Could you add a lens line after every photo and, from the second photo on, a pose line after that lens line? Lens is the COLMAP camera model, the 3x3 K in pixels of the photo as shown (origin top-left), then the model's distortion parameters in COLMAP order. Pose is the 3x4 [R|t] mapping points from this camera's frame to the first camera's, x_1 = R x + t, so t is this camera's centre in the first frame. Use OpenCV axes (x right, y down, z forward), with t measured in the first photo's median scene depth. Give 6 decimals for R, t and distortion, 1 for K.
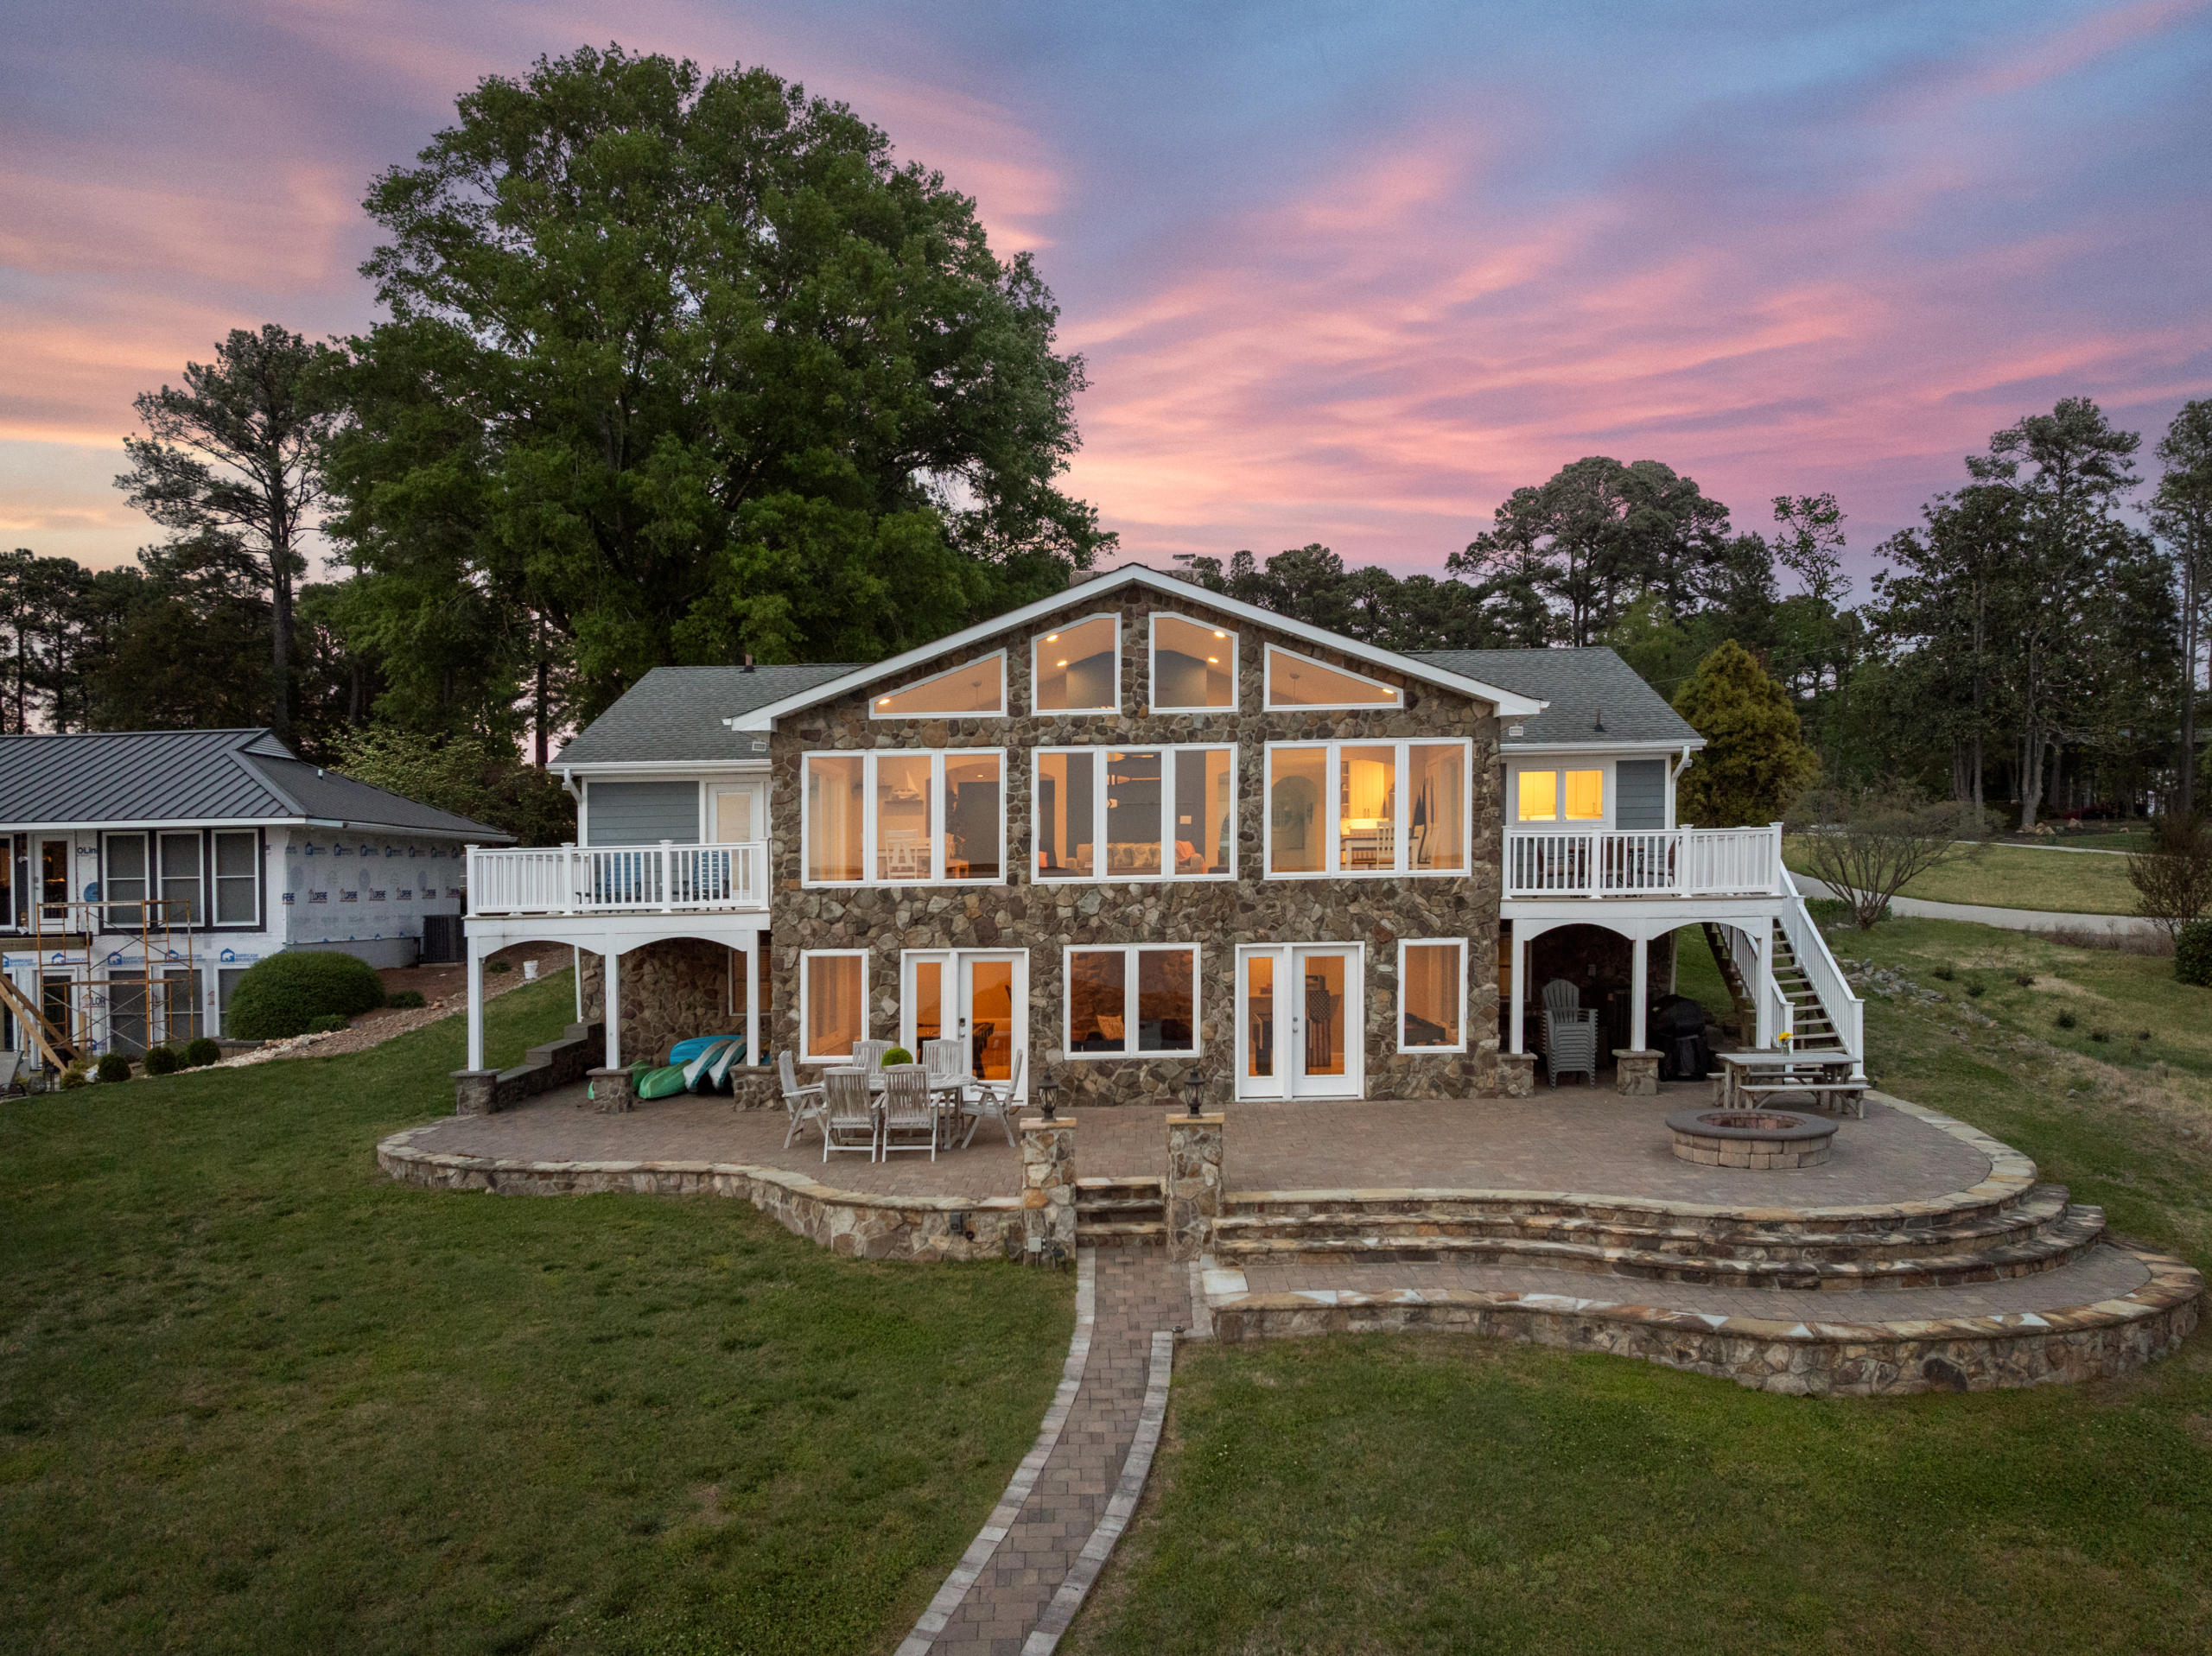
lens RADIAL K [[1625.6, 0, 1142.0], [0, 1625.6, 879.3], [0, 0, 1]] dist [-0.039238, -0.004725]
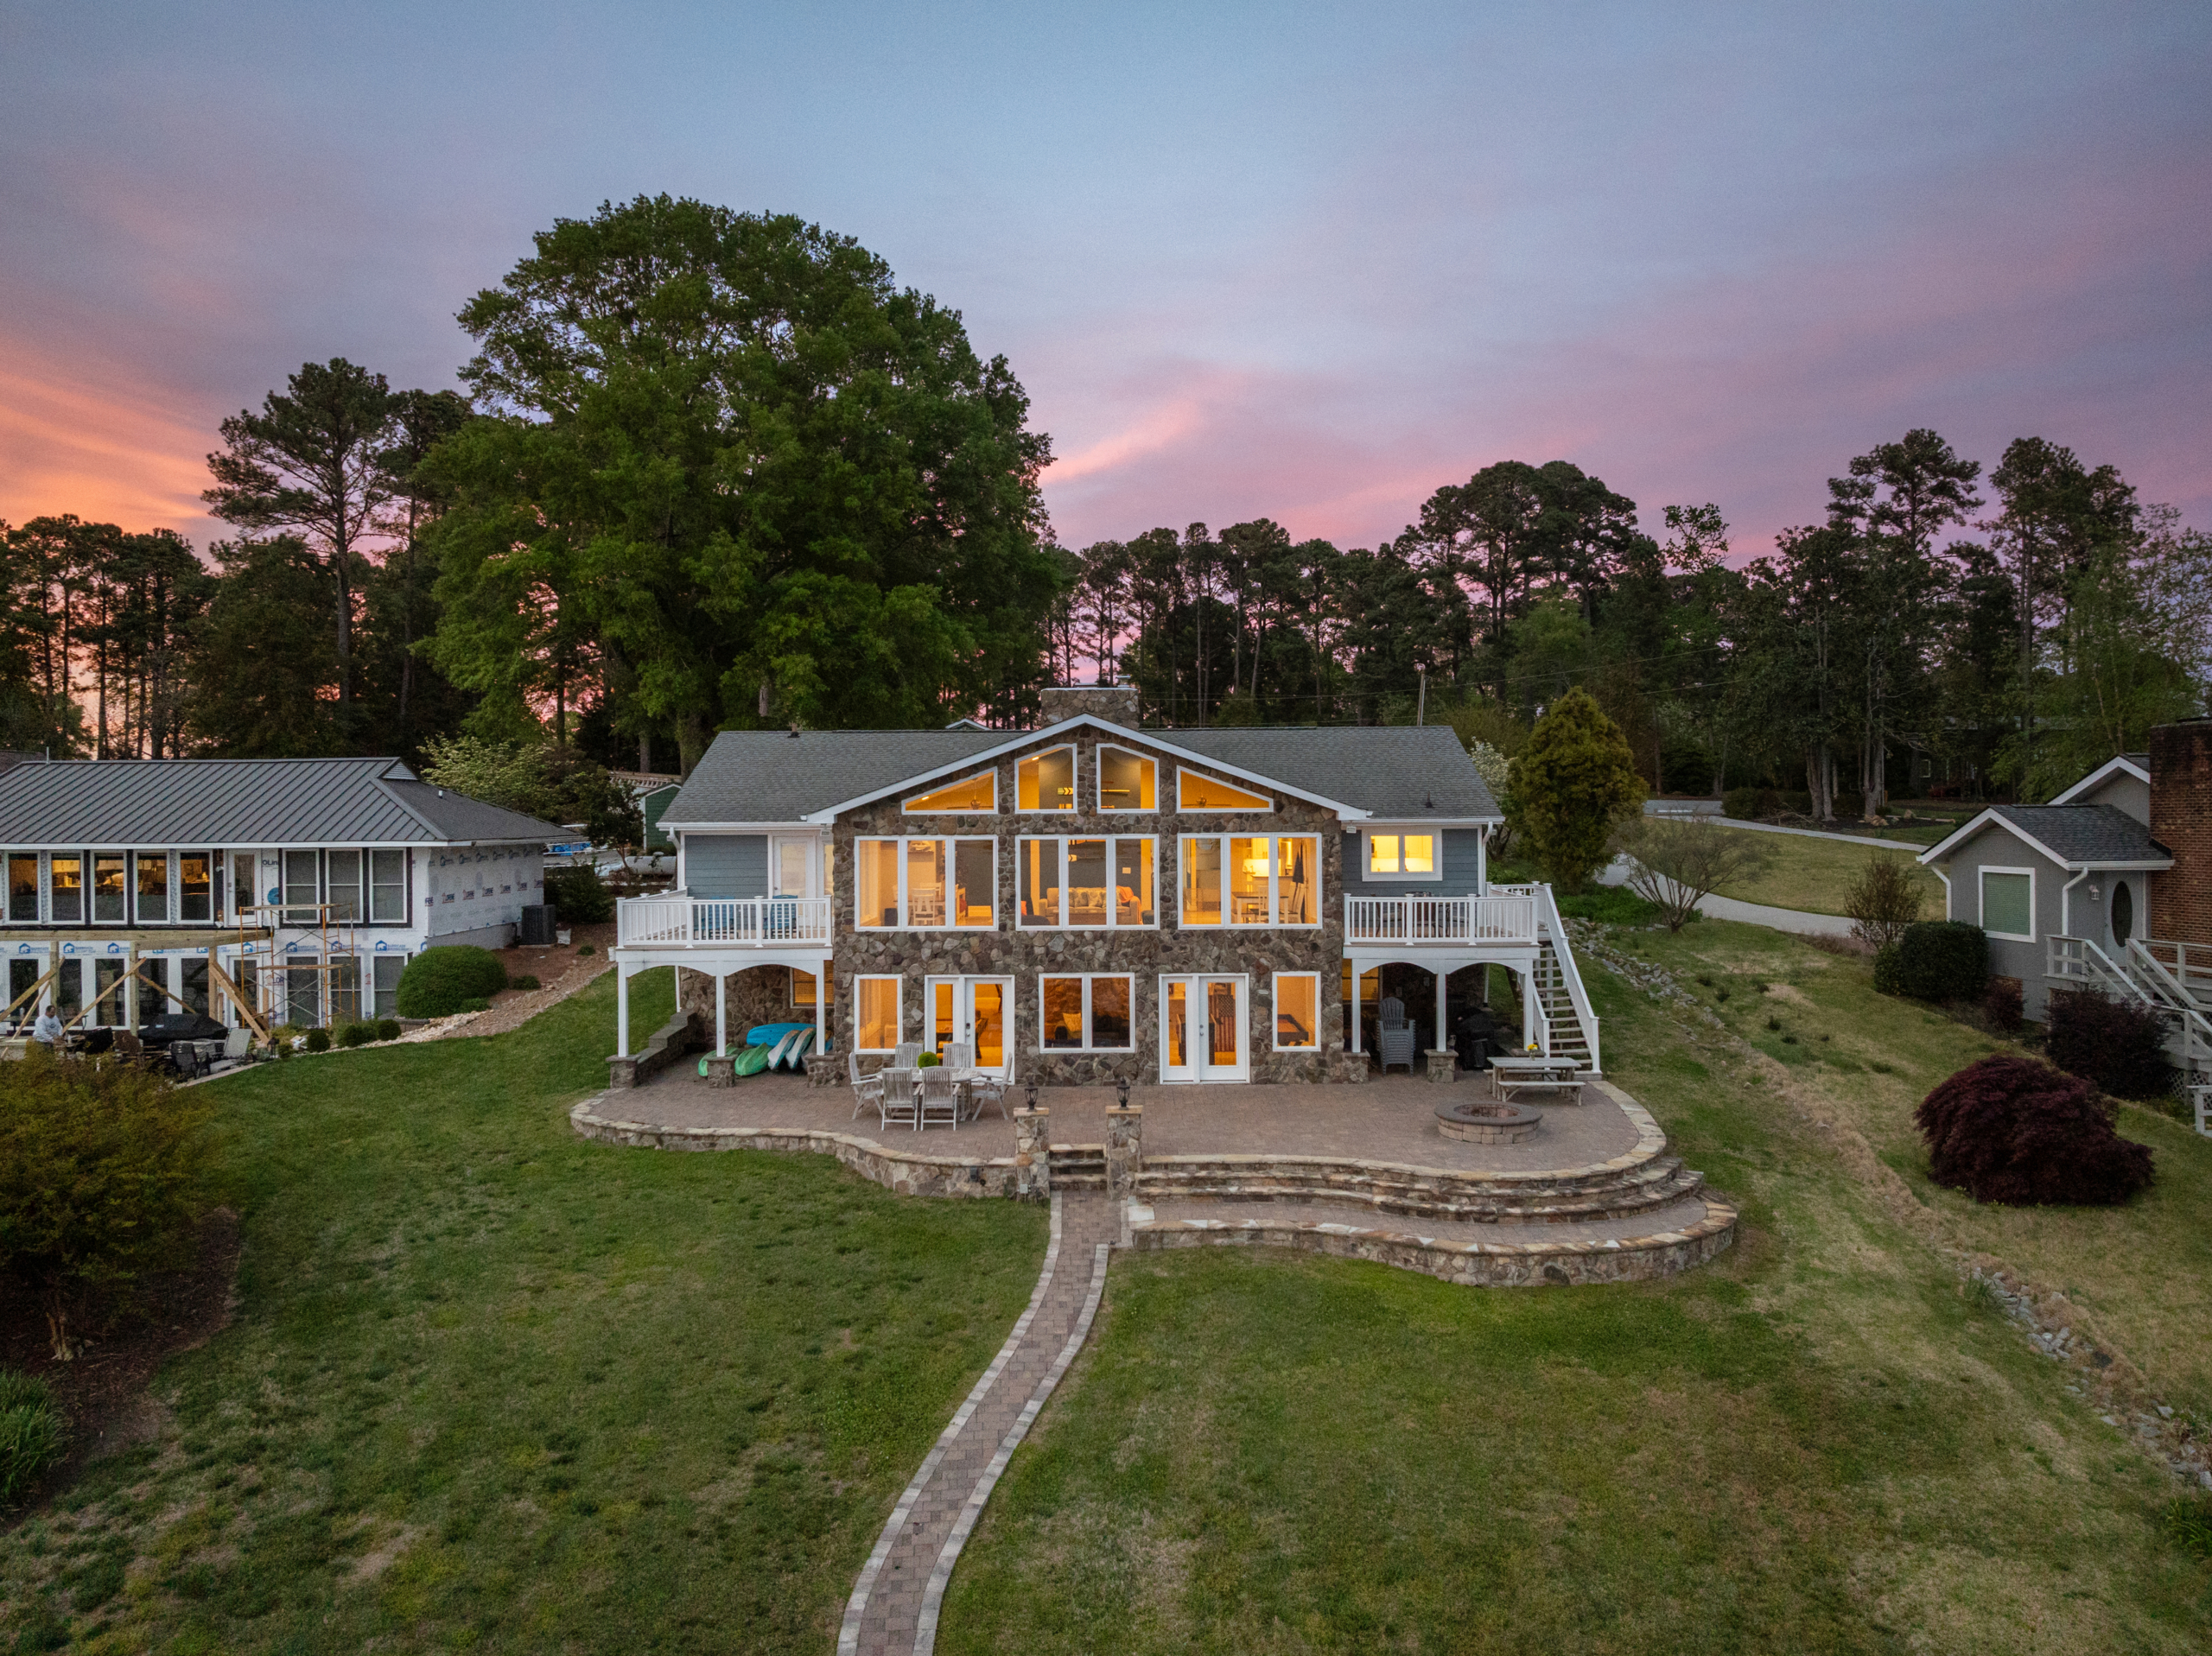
lens RADIAL K [[1576.7, 0, 1111.9], [0, 1576.7, 817.3], [0, 0, 1]] dist [-0.017448, -0.036870]
pose [[0.999896, 0.010911, 0.009433, 0.001720], [-0.010999, 0.999896, 0.009345, -0.111085], [-0.009330, -0.009447, 0.999912, -0.390732]]
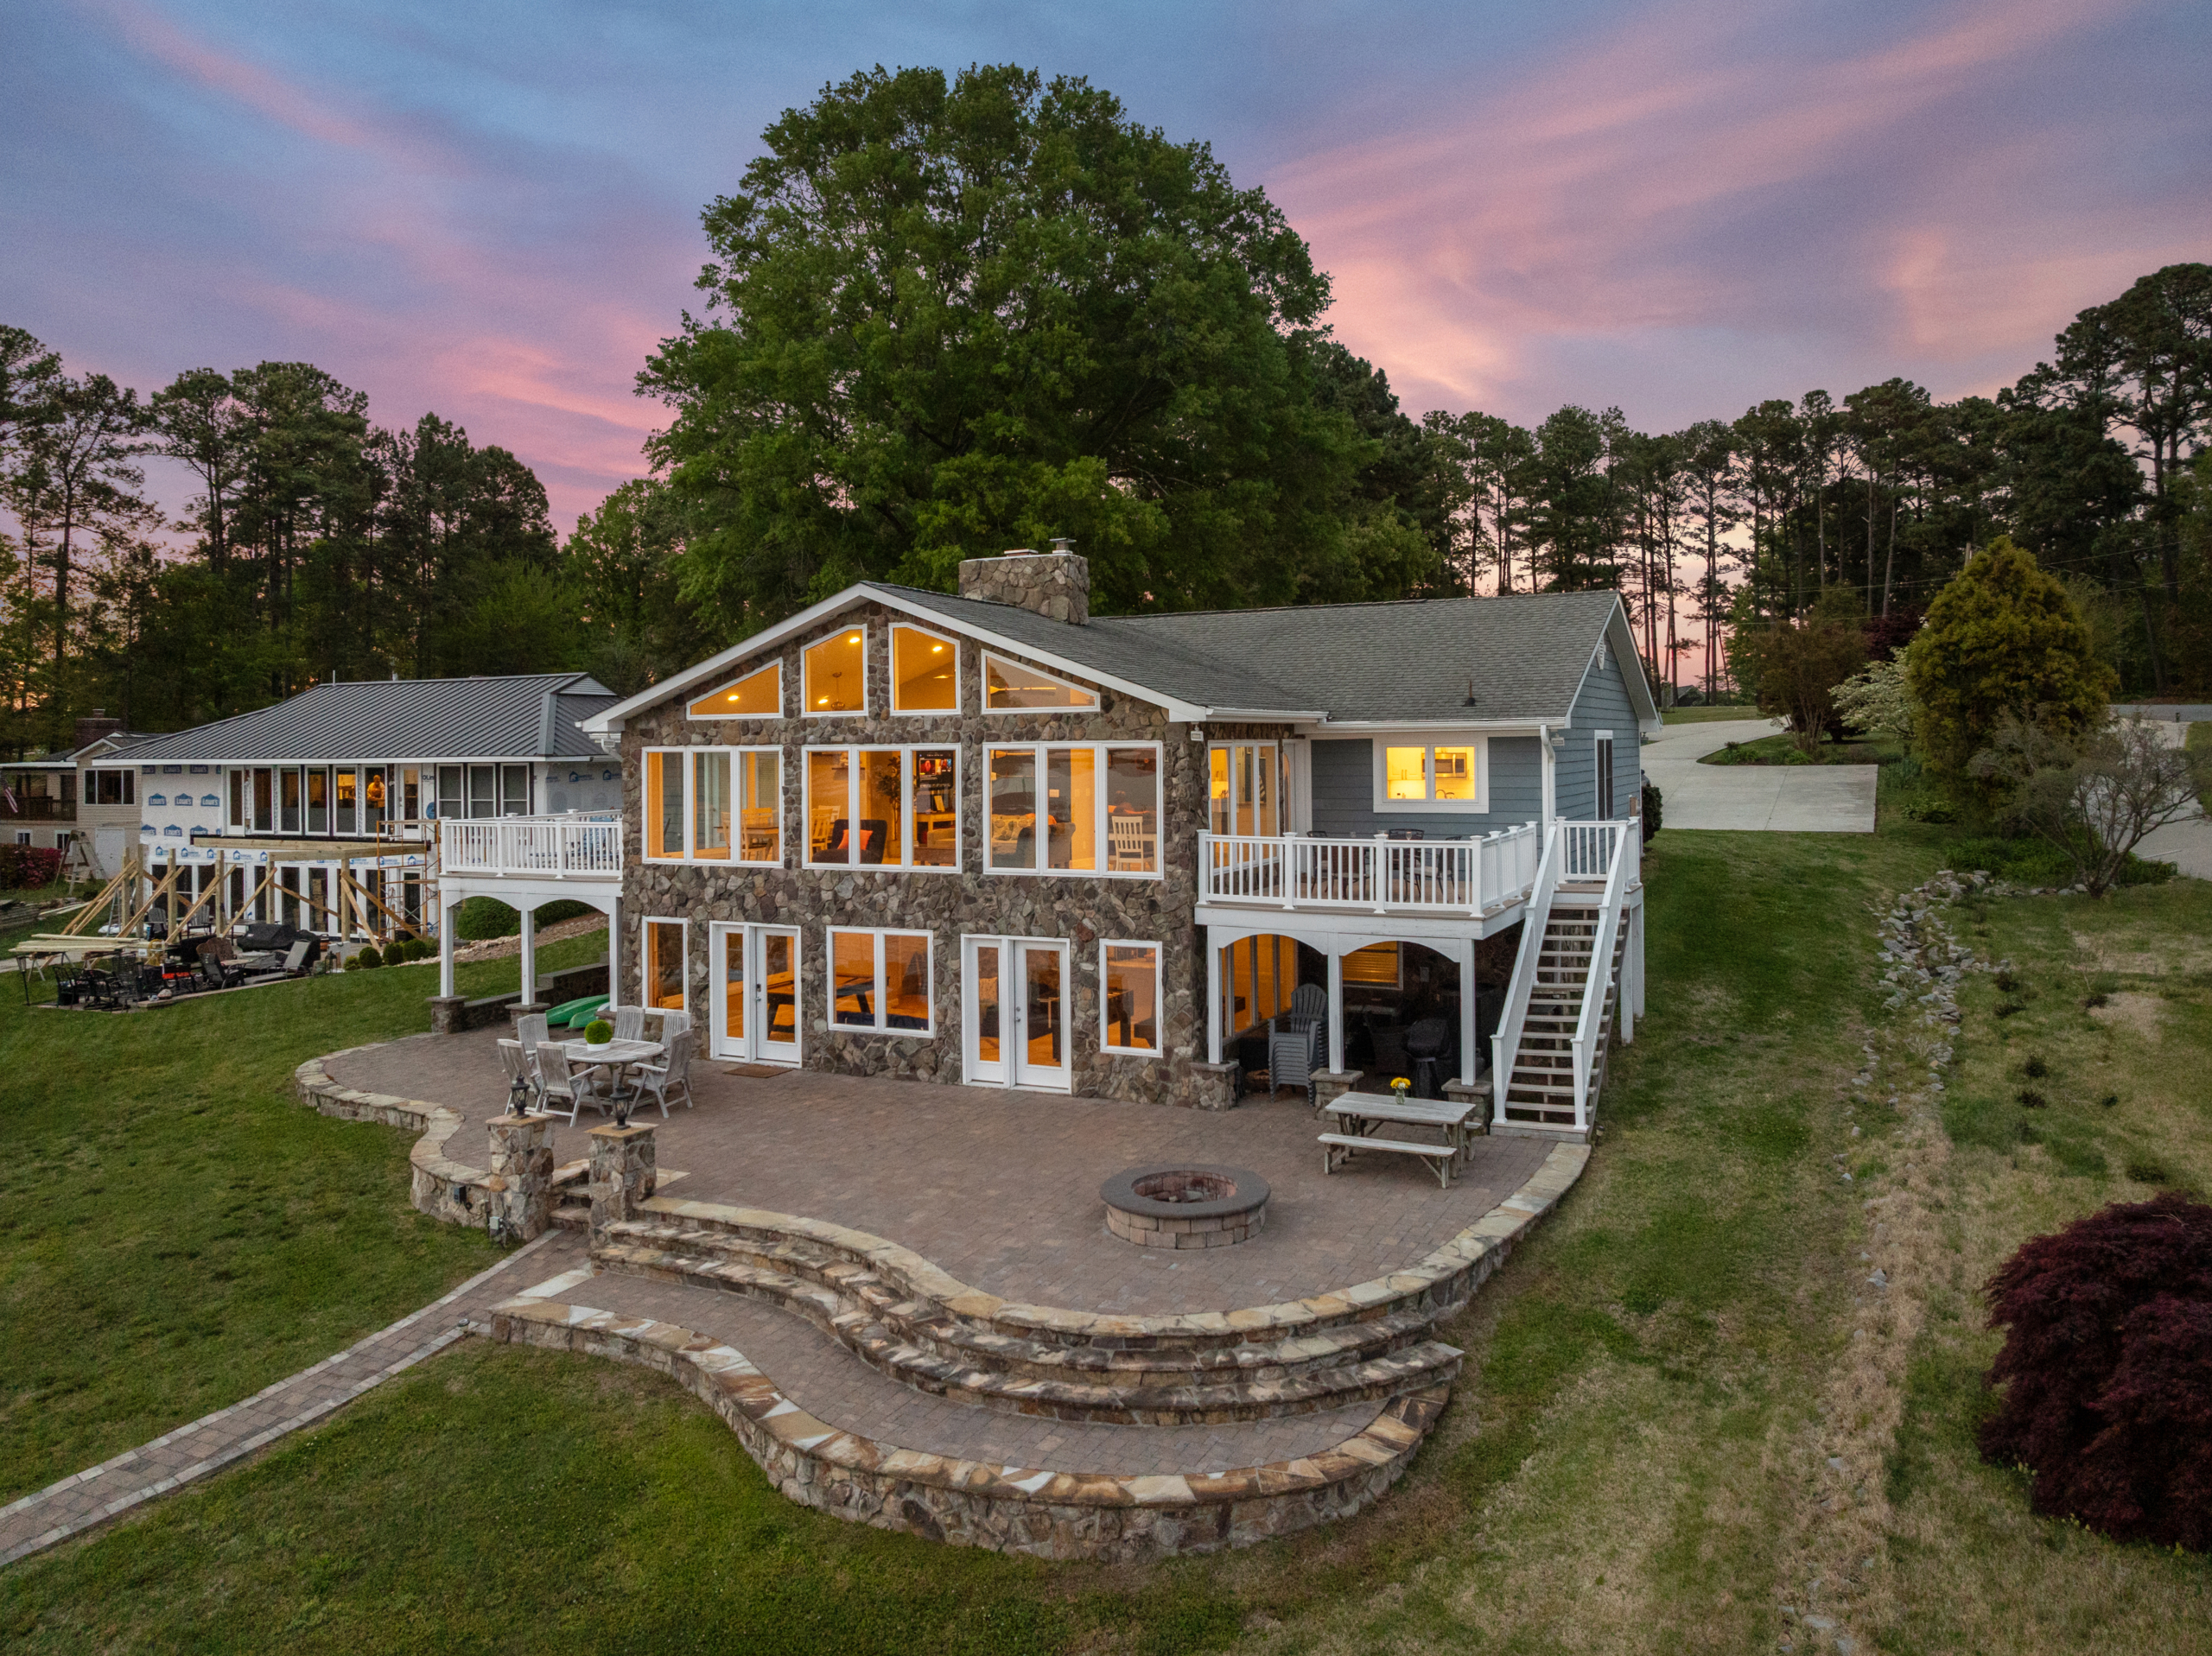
lens RADIAL K [[1581.5, 0, 1107.3], [0, 1581.5, 734.1], [0, 0, 1]] dist [-0.017225, -0.035580]
pose [[0.905391, 0.005510, -0.424543, 0.578149], [-0.002144, 0.999962, 0.008404, -0.098522], [0.424574, -0.006698, 0.905369, 0.113820]]
